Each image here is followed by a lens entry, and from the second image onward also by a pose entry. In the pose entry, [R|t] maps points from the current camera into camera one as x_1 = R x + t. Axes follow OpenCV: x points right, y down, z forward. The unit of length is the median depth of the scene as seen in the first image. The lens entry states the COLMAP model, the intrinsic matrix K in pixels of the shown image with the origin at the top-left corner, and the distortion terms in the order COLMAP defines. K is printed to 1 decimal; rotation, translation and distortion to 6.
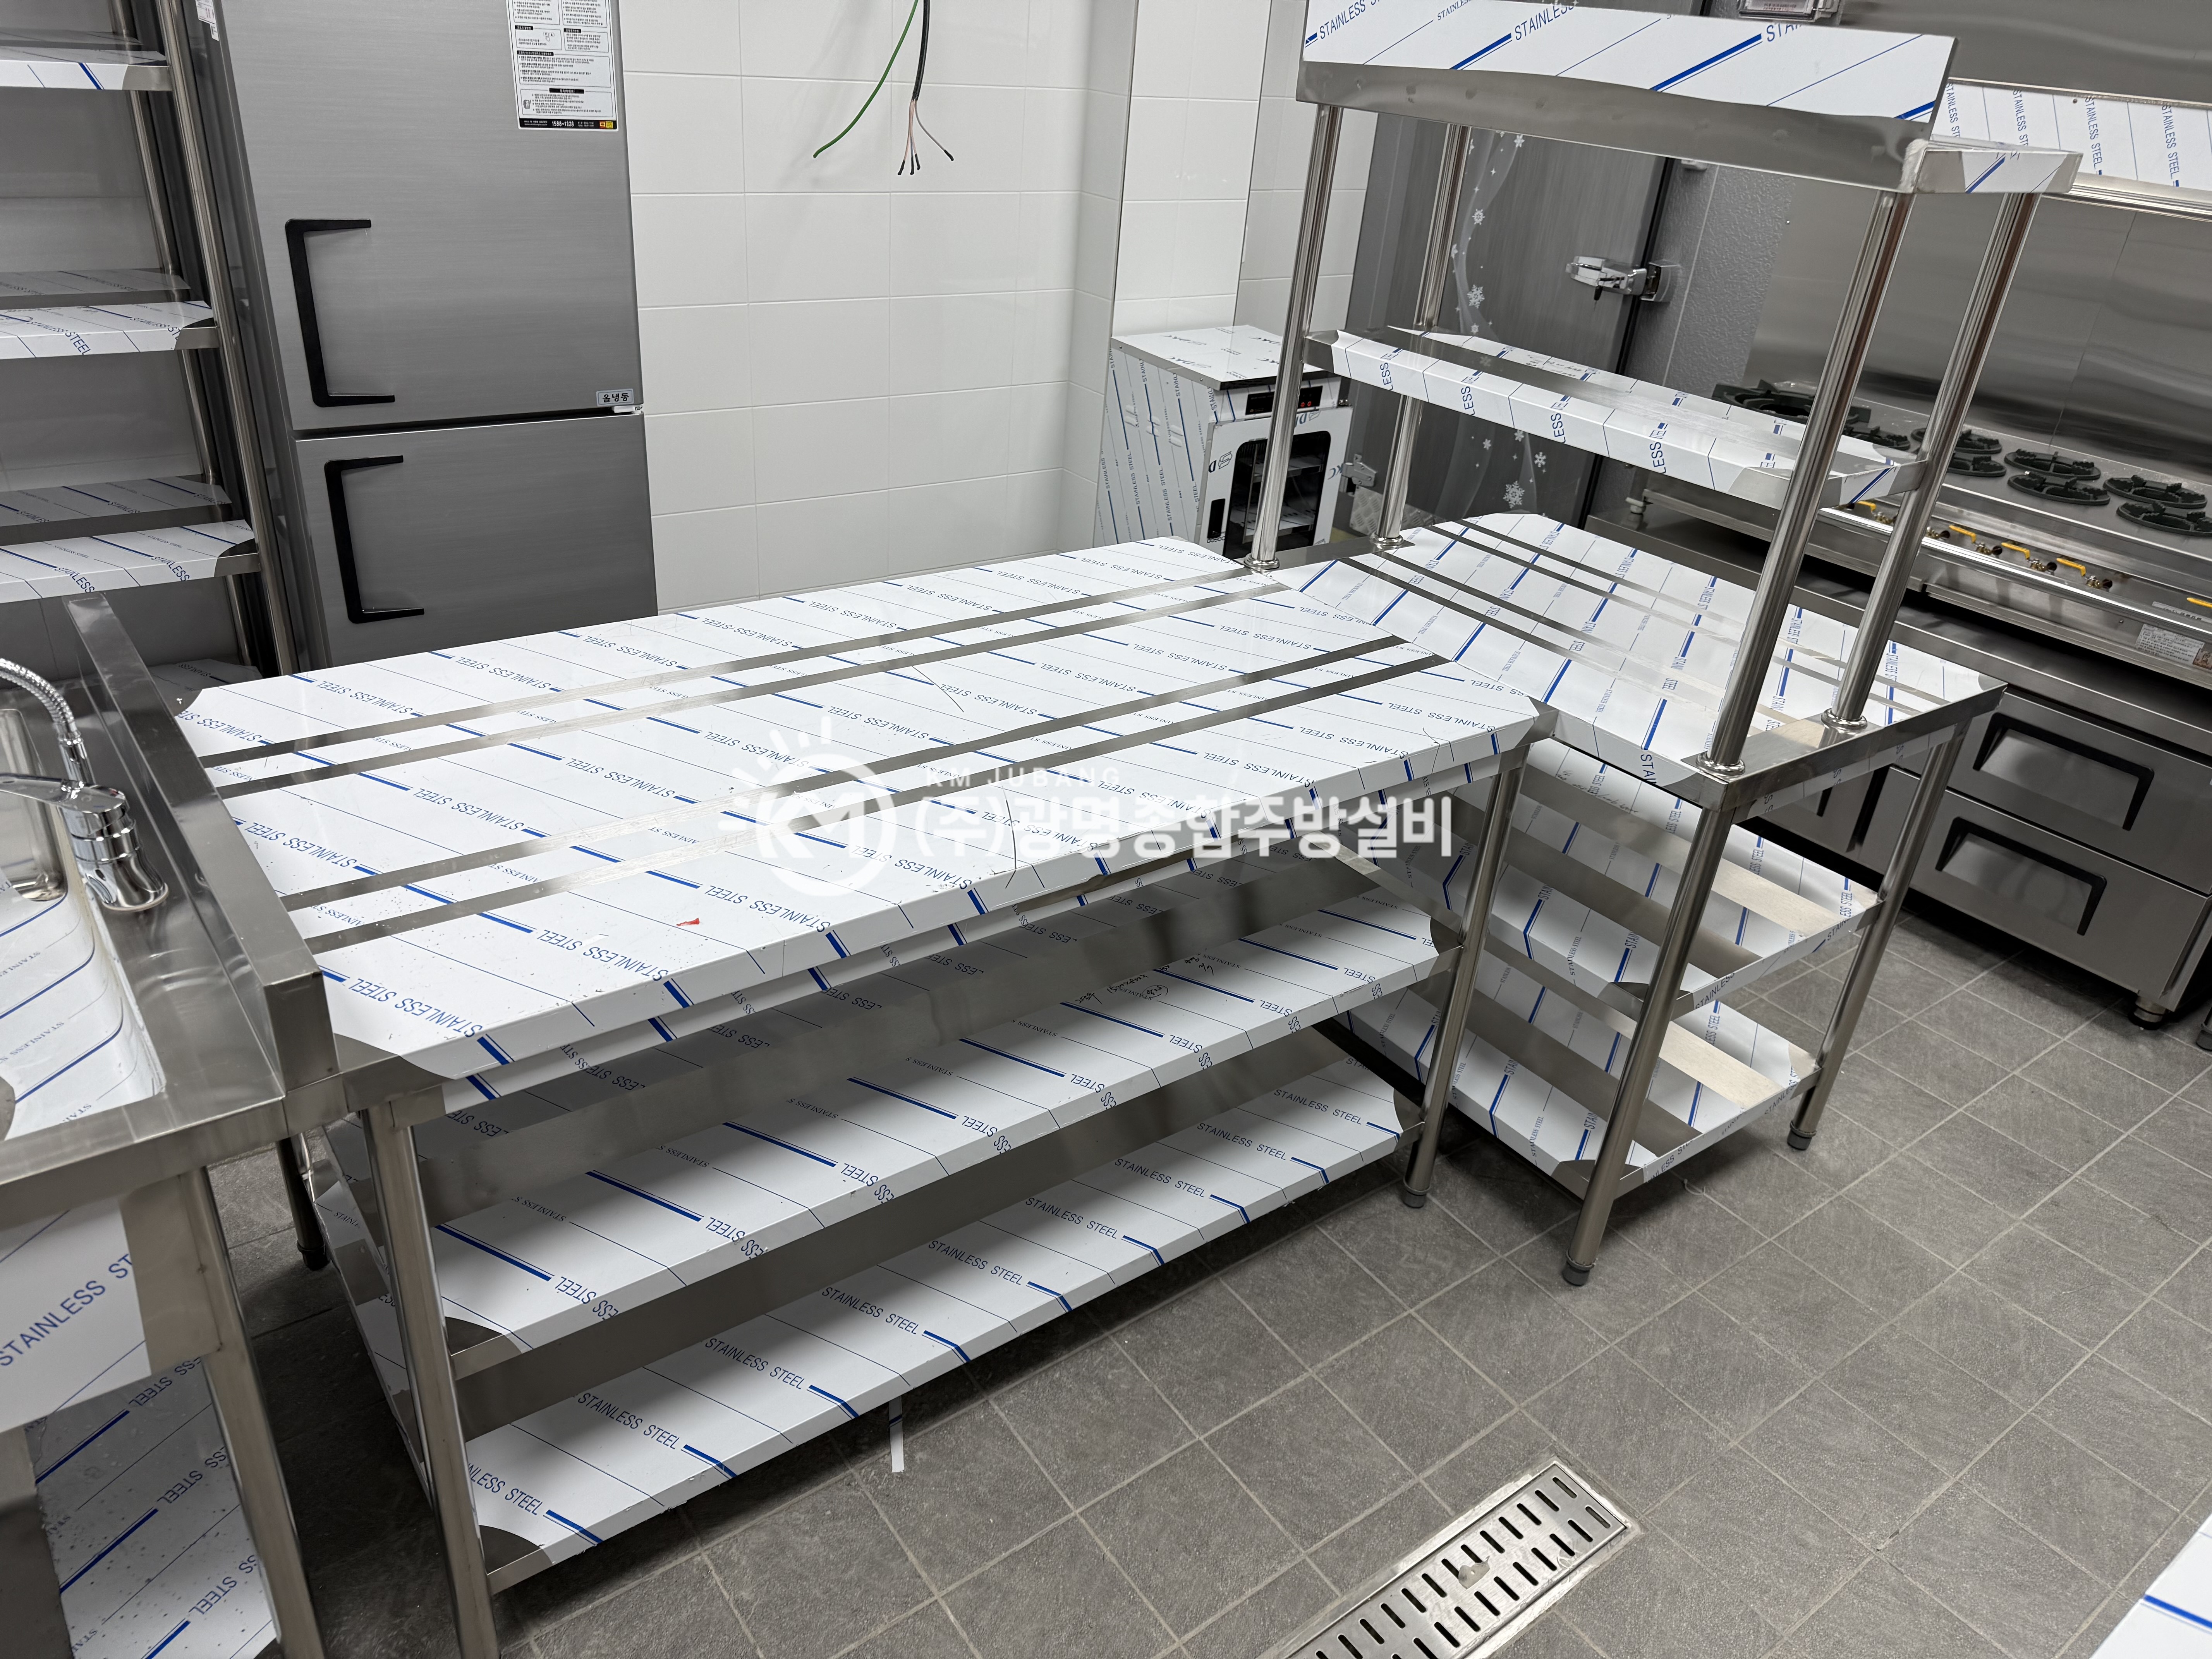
lens RADIAL K [[1567.2, 0, 1087.6], [0, 1567.2, 842.9], [0, 0, 1]] dist [0.011017, -0.001185]
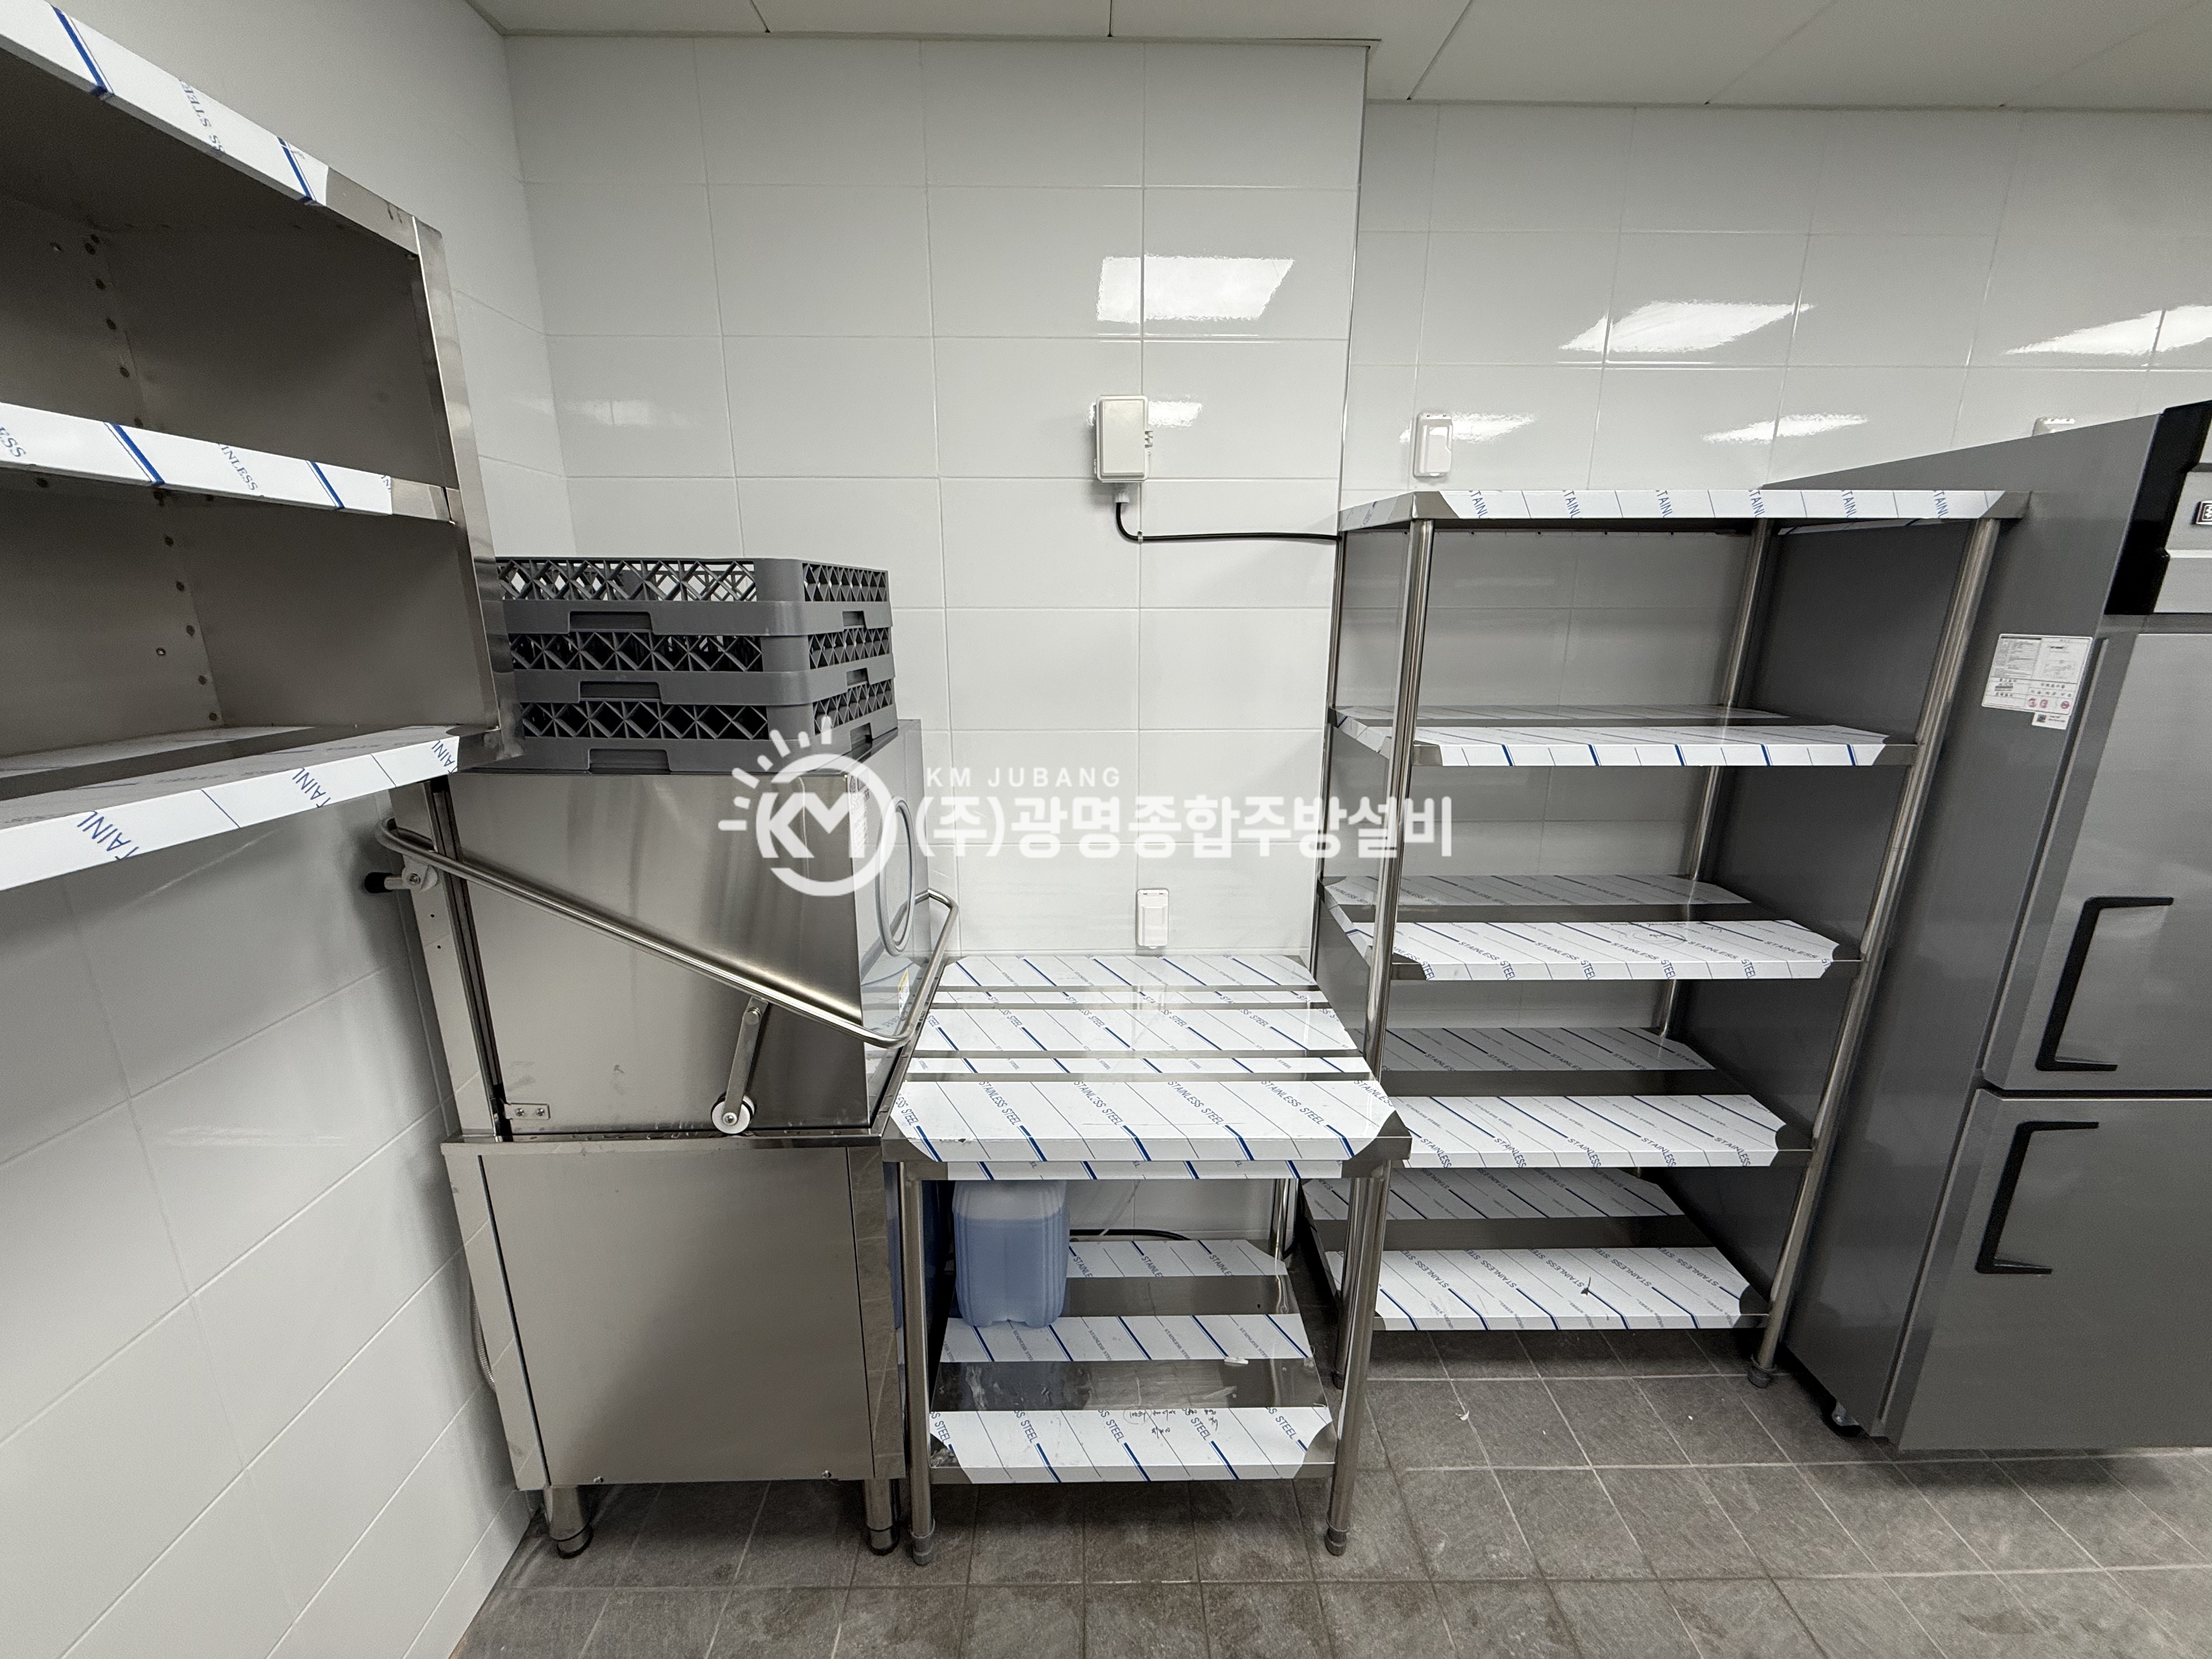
lens RADIAL K [[873.8, 0, 1095.6], [0, 873.8, 834.8], [0, 0, 1]] dist [-0.001504, 0.000041]
pose [[0.806065, 0.071272, -0.587519, -0.565965], [-0.226829, 0.954120, -0.195460, -0.156257], [0.546633, 0.290819, 0.785249, 0.195961]]
